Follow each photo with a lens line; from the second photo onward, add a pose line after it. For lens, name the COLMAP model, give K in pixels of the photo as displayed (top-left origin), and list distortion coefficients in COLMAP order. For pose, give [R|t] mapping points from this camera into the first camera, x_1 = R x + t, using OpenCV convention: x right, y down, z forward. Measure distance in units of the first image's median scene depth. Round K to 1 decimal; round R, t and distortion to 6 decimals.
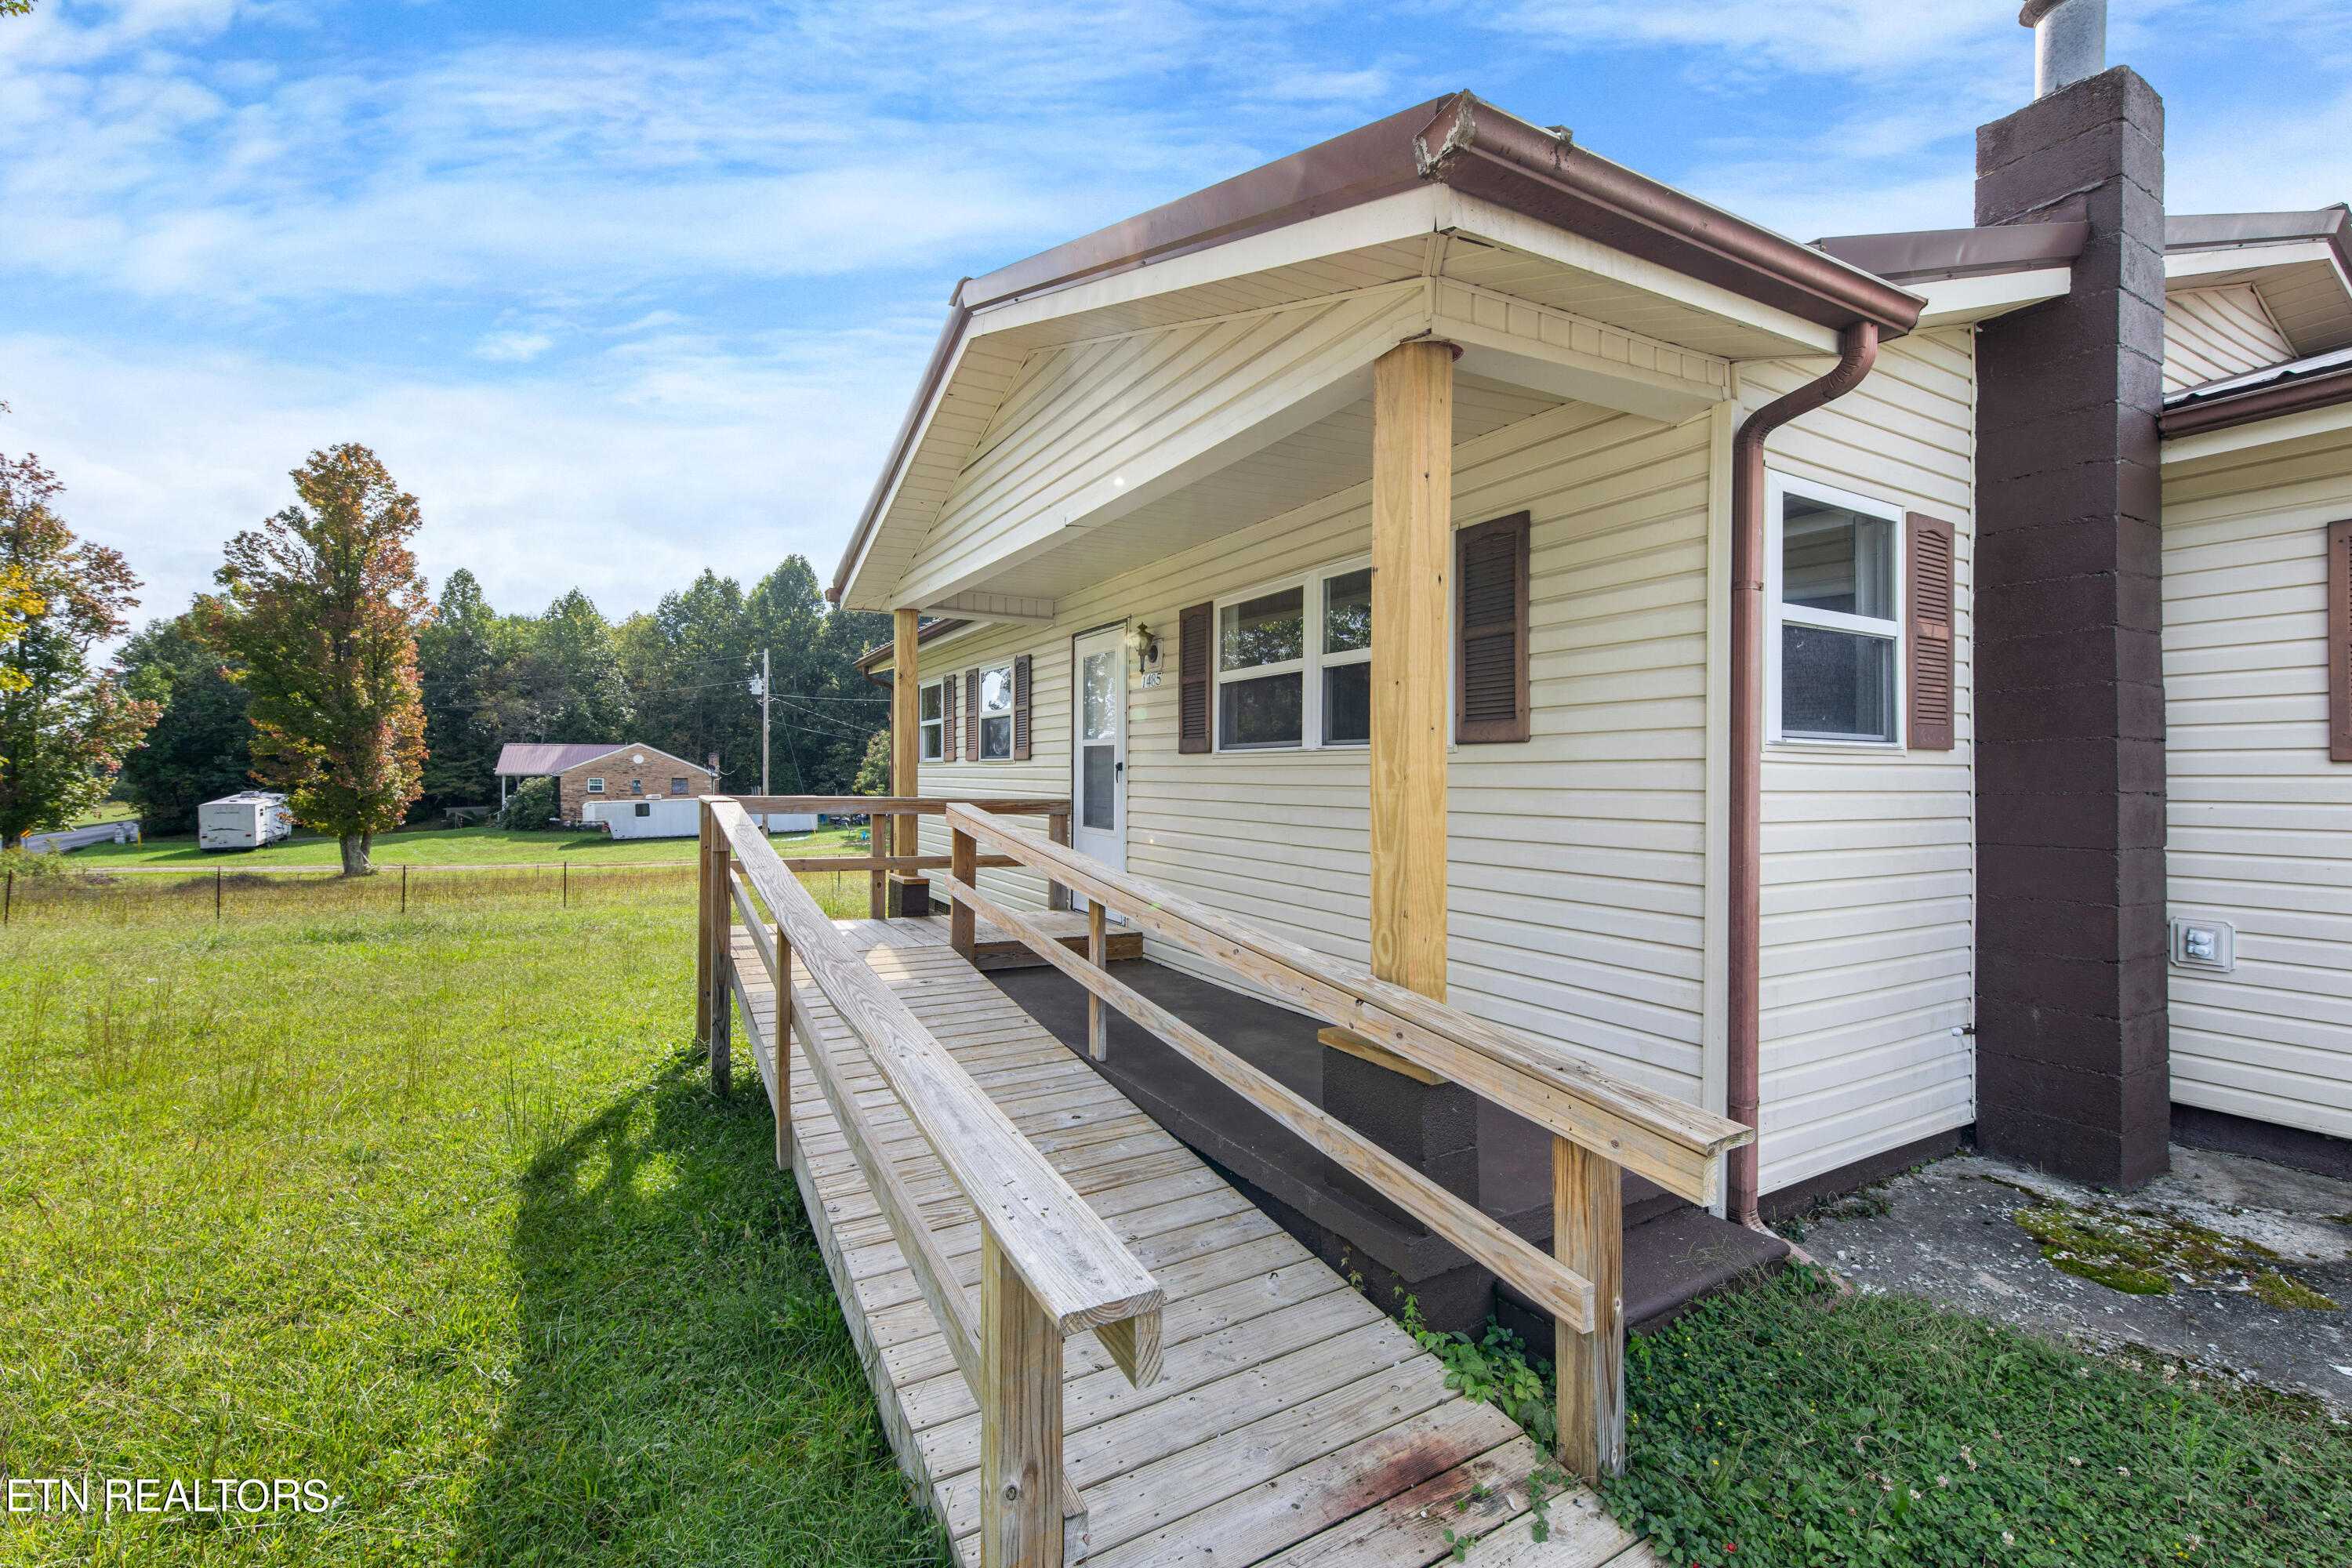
lens RADIAL K [[970.1, 0, 1167.8], [0, 970.1, 767.2], [0, 0, 1]] dist [0.021069, 0.000092]
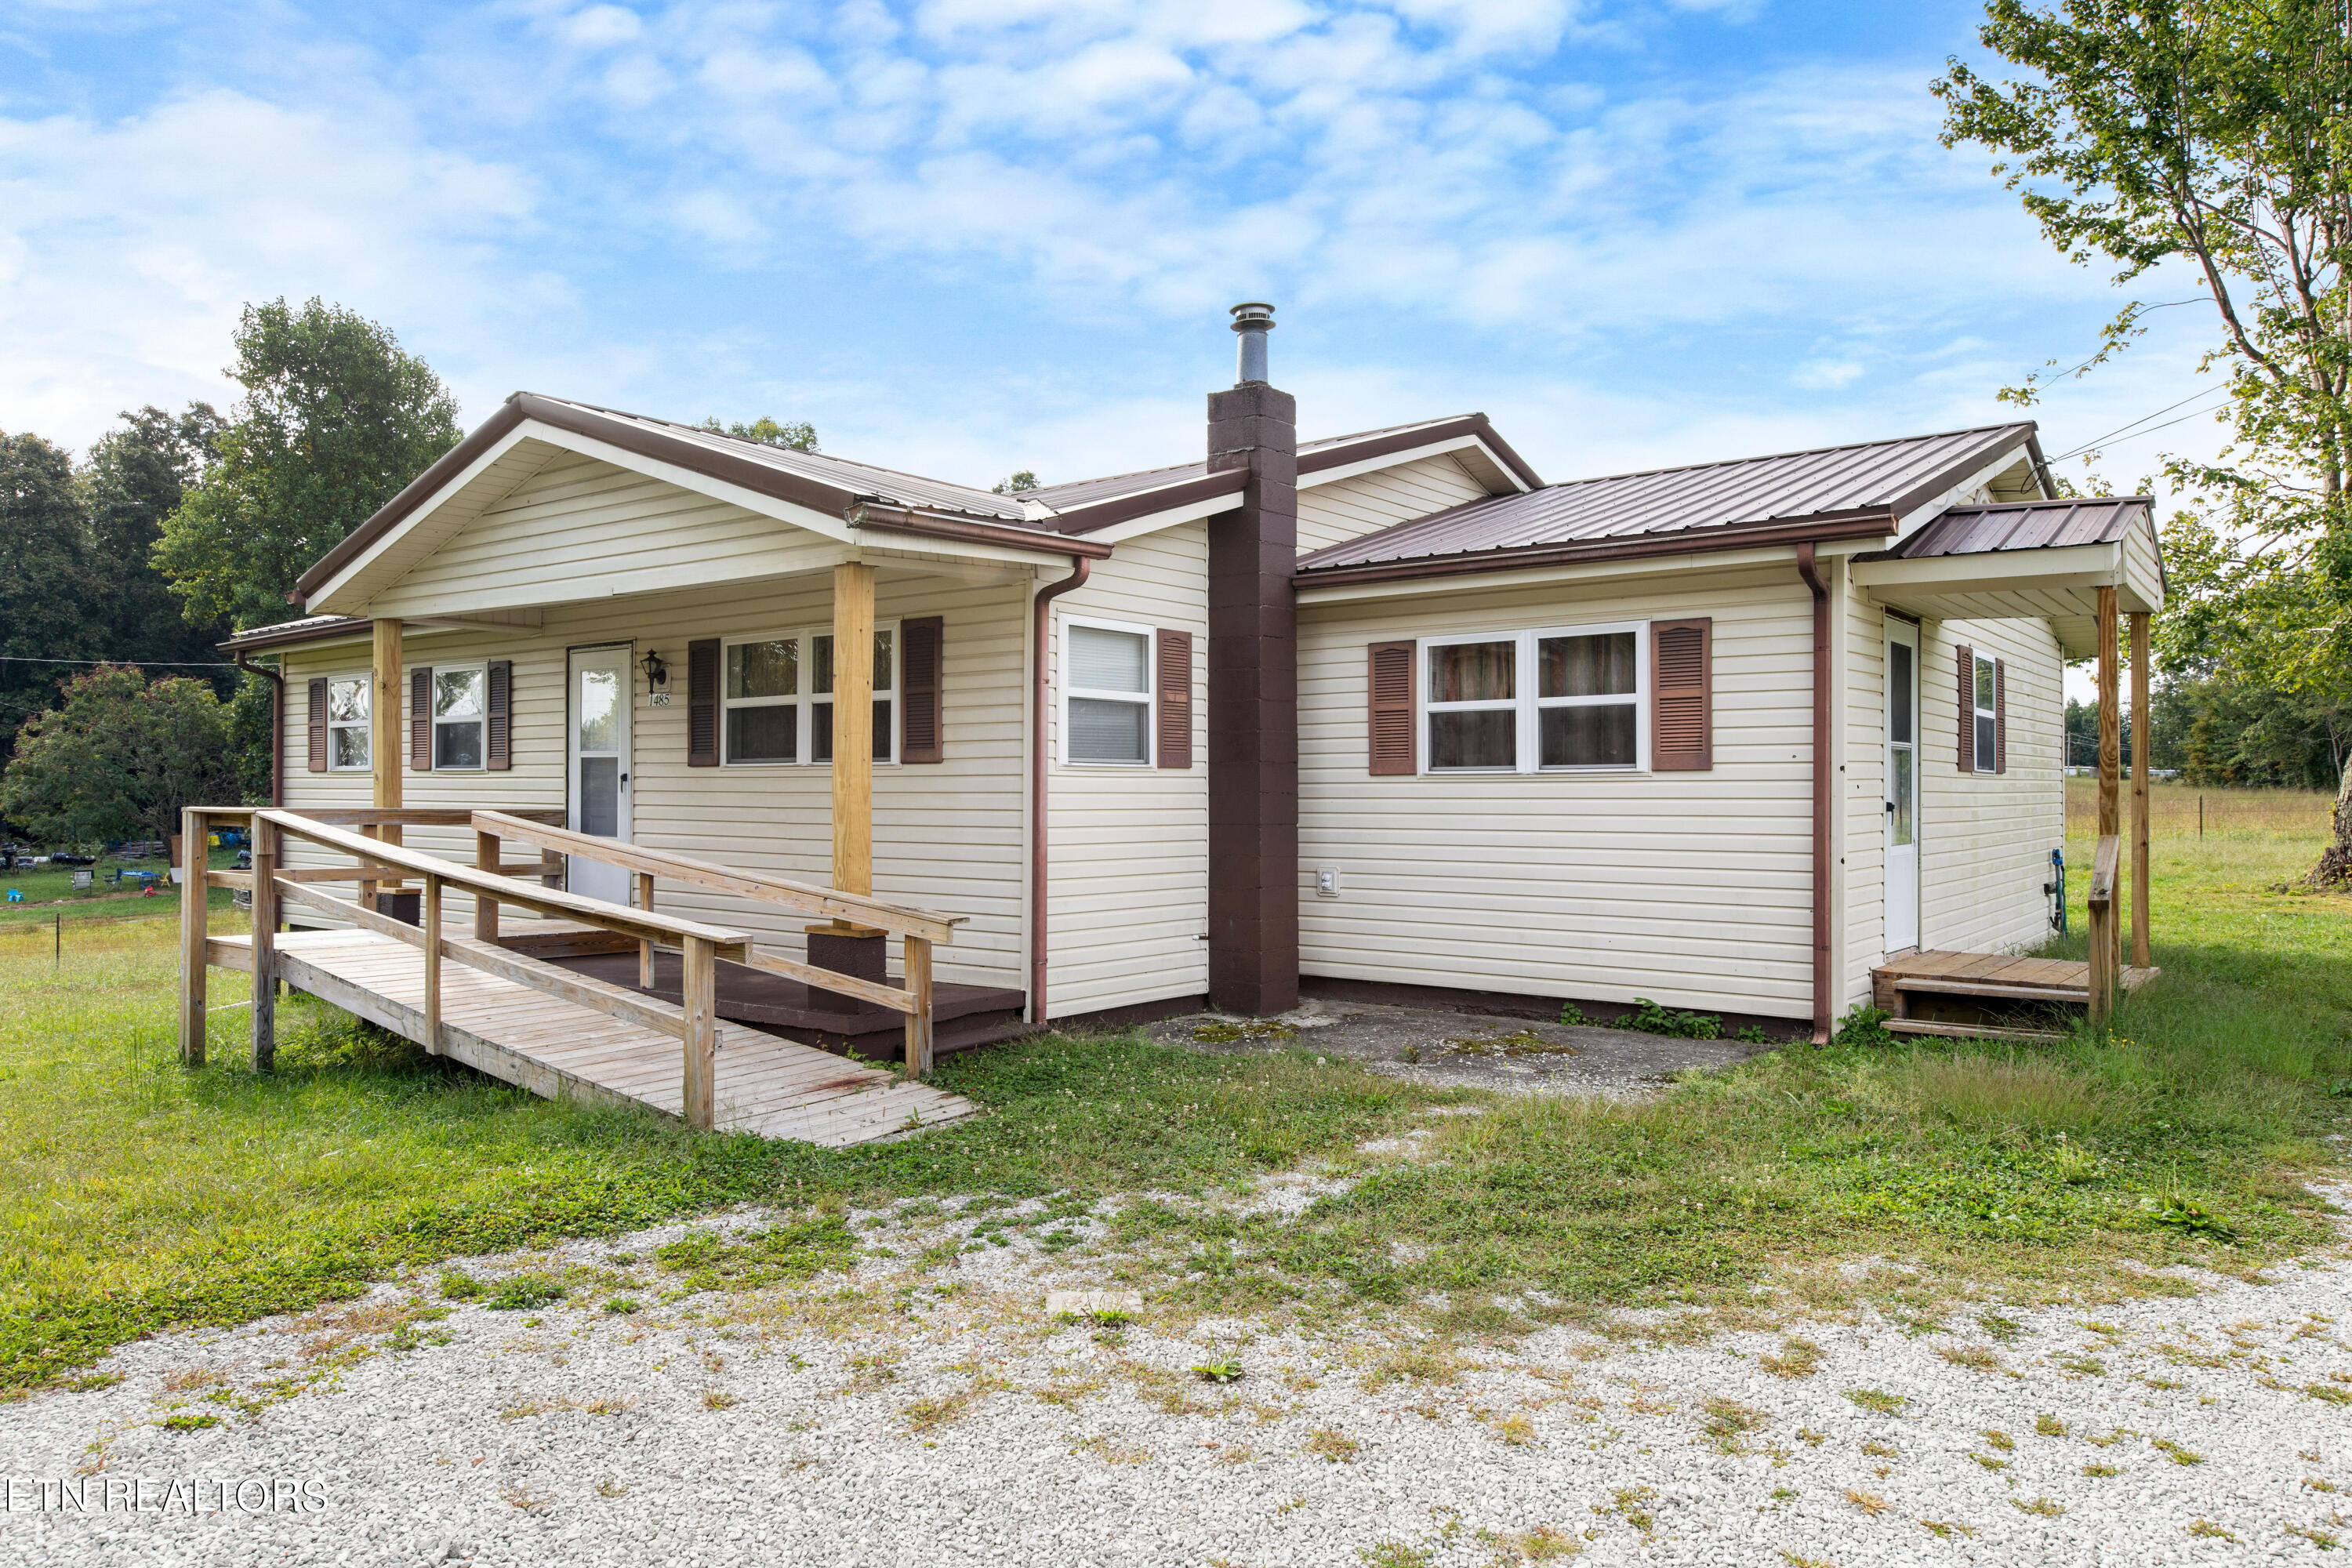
lens RADIAL K [[1586.0, 0, 1170.2], [0, 1586.0, 762.2], [0, 0, 1]] dist [-0.000496, 0.000769]
pose [[0.933107, 0.001812, 0.359595, -0.199640], [0.000505, 0.999980, -0.006349, -0.009801], [-0.359599, 0.006106, 0.933087, -1.463840]]
